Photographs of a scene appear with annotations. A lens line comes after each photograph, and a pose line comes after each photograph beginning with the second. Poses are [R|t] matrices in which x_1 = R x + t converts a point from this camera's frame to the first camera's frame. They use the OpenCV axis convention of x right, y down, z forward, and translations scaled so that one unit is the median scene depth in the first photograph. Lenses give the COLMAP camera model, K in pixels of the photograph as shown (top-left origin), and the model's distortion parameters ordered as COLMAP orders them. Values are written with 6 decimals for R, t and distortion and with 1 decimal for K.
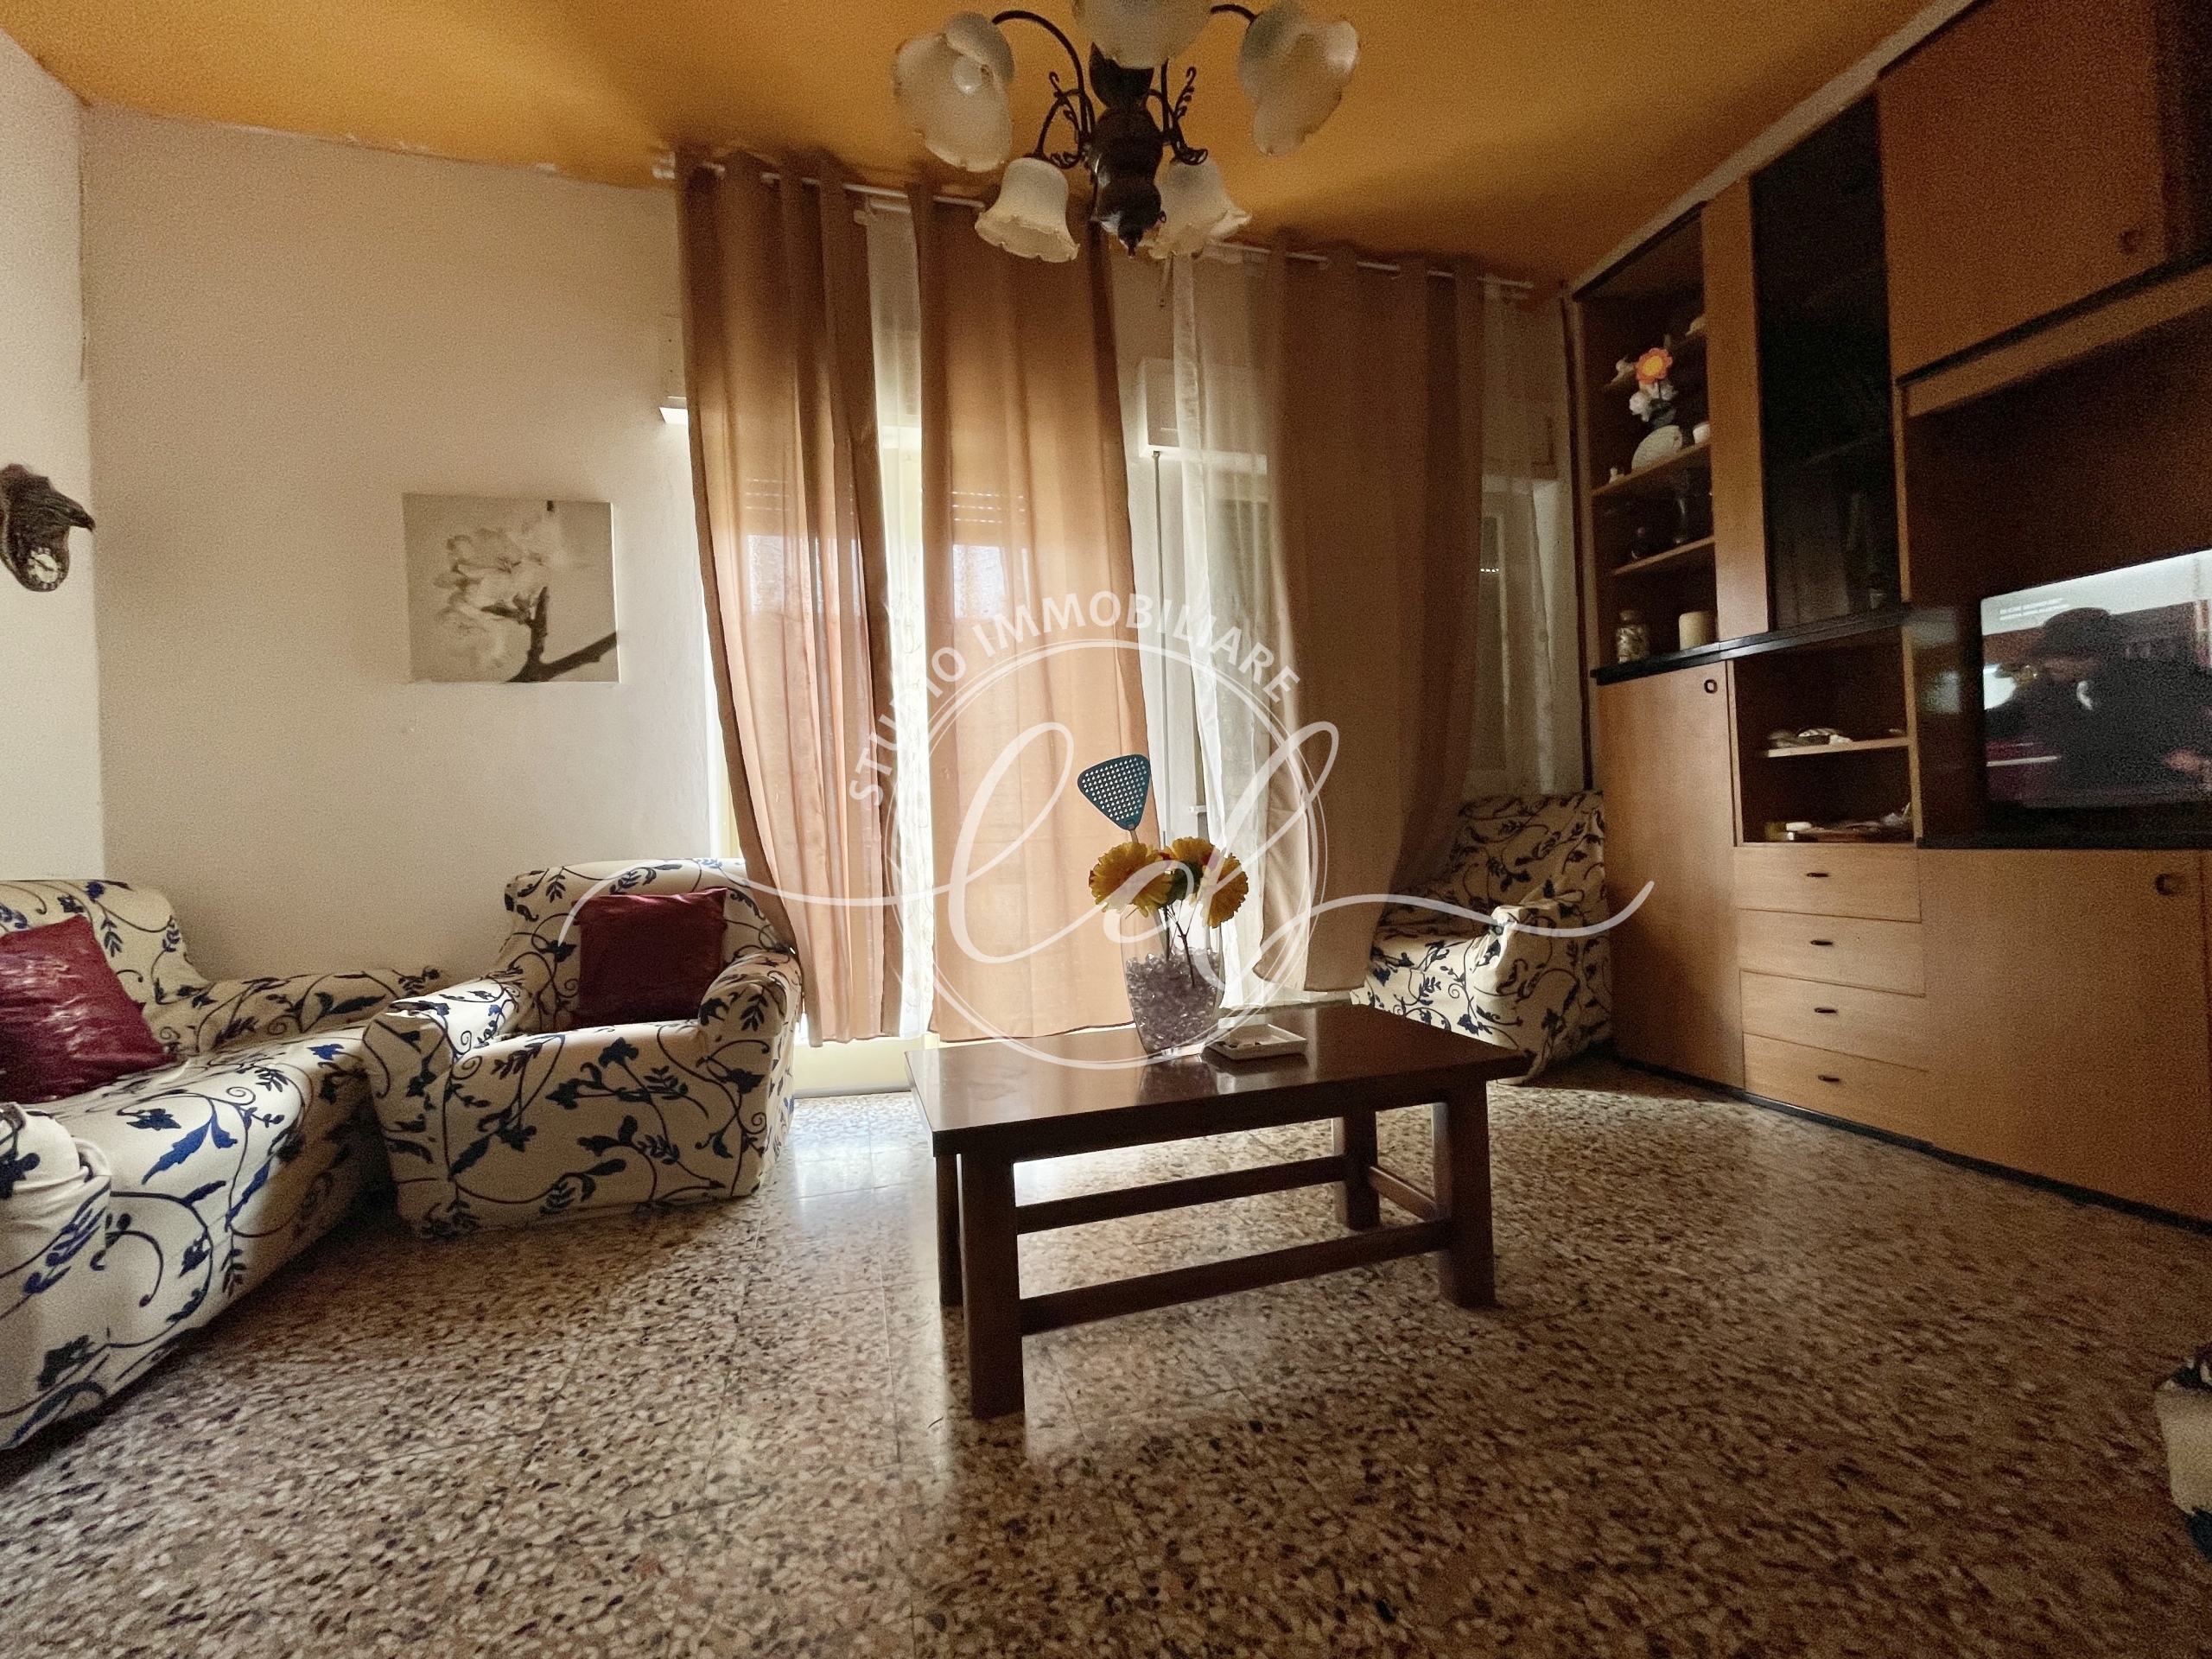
lens RADIAL K [[911.5, 0, 1115.1], [0, 911.5, 830.9], [0, 0, 1]] dist [-0.003038, 0.000158]
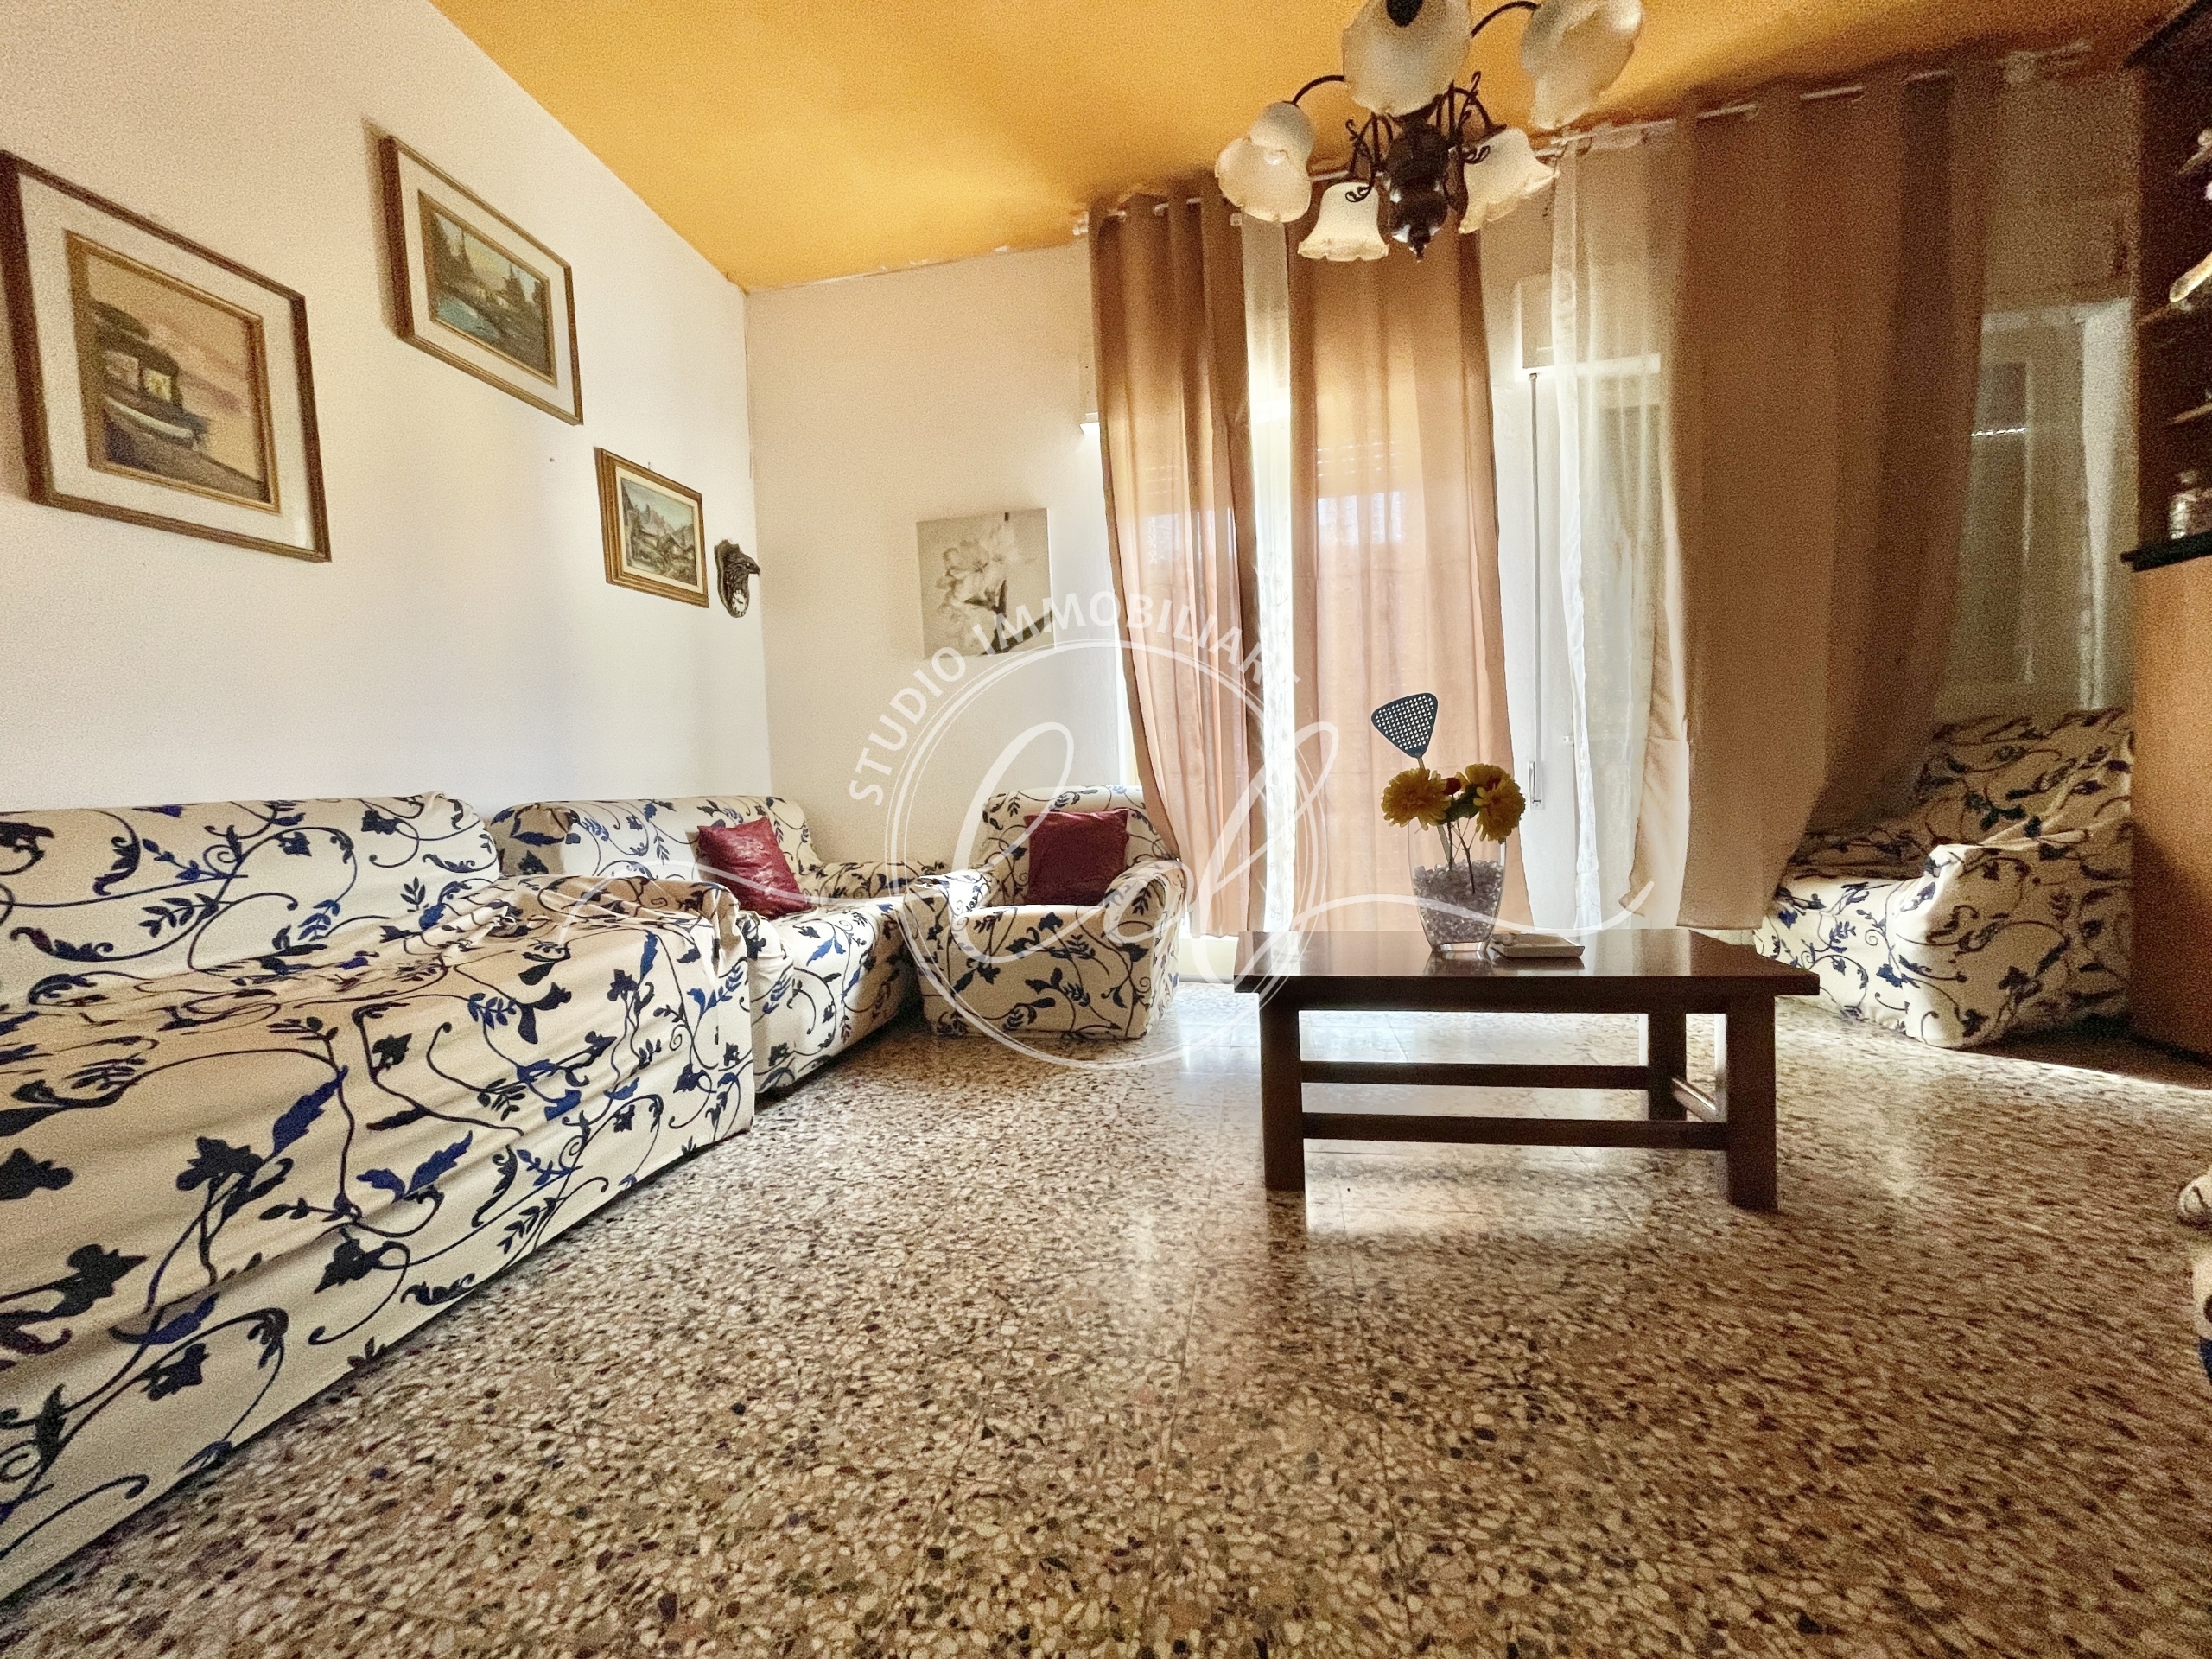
lens RADIAL K [[888.2, 0, 1106.0], [0, 888.2, 829.5], [0, 0, 1]] dist [-0.002356, 0.002427]
pose [[0.896065, 0.025738, -0.443177, 0.118030], [0.005928, 0.997535, 0.069918, 0.006536], [0.443884, -0.065278, 0.893703, -0.152072]]
